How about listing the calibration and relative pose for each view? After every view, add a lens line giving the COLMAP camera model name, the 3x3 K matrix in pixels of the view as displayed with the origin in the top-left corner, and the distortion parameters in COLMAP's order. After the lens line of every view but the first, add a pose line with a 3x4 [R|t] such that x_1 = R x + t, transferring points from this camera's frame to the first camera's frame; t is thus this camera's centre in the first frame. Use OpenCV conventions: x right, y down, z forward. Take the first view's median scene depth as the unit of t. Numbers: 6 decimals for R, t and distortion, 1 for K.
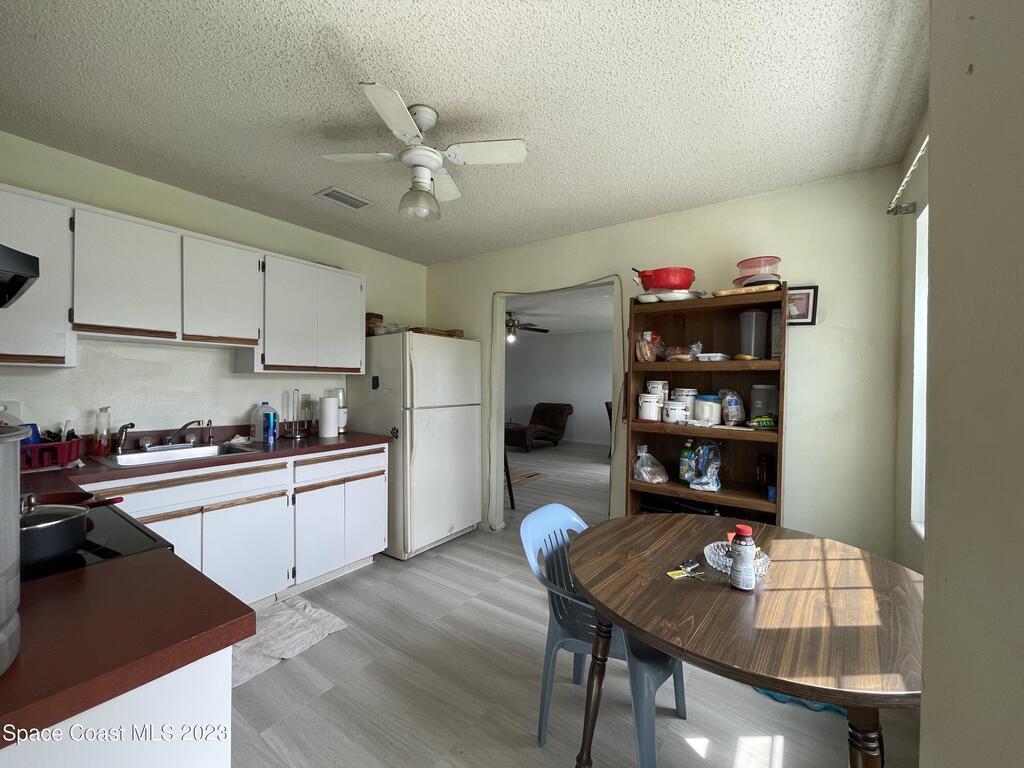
lens RADIAL K [[413.1, 0, 506.8], [0, 413.1, 384.0], [0, 0, 1]] dist [-0.000394, 0.000468]
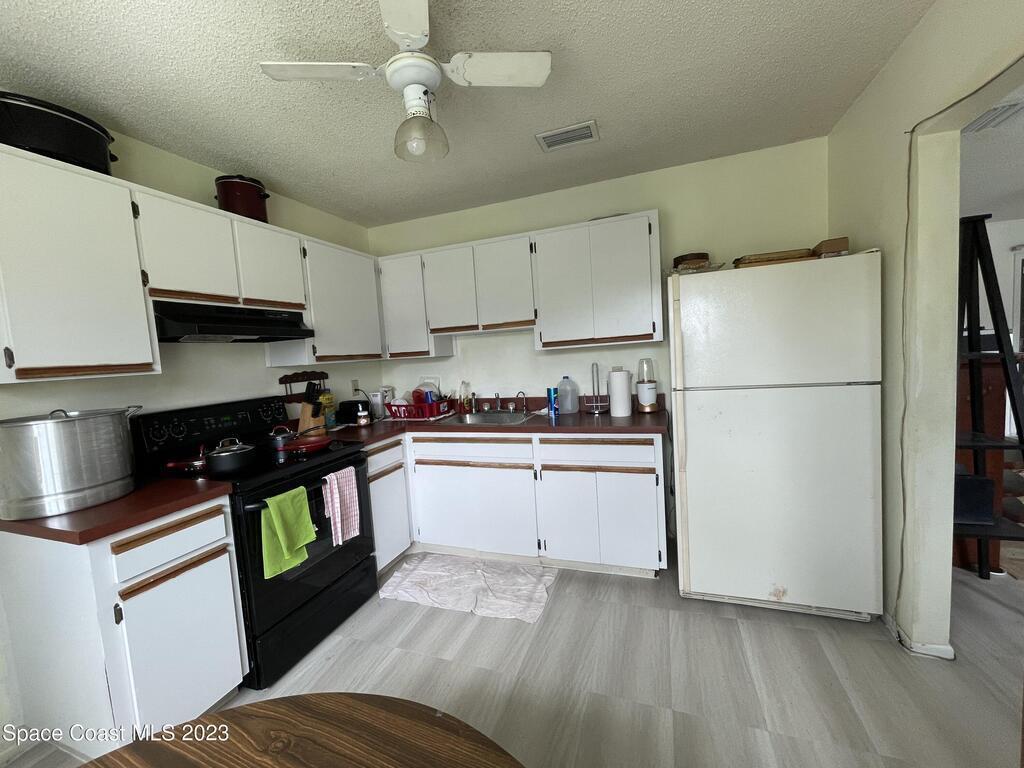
lens RADIAL K [[413.1, 0, 511.5], [0, 413.1, 386.3], [0, 0, 1]] dist [-0.000394, 0.000468]
pose [[0.265752, 0.046062, -0.962940, 0.376038], [0.065849, 0.995658, 0.065800, -0.008912], [0.961790, -0.080896, 0.261565, 0.591286]]
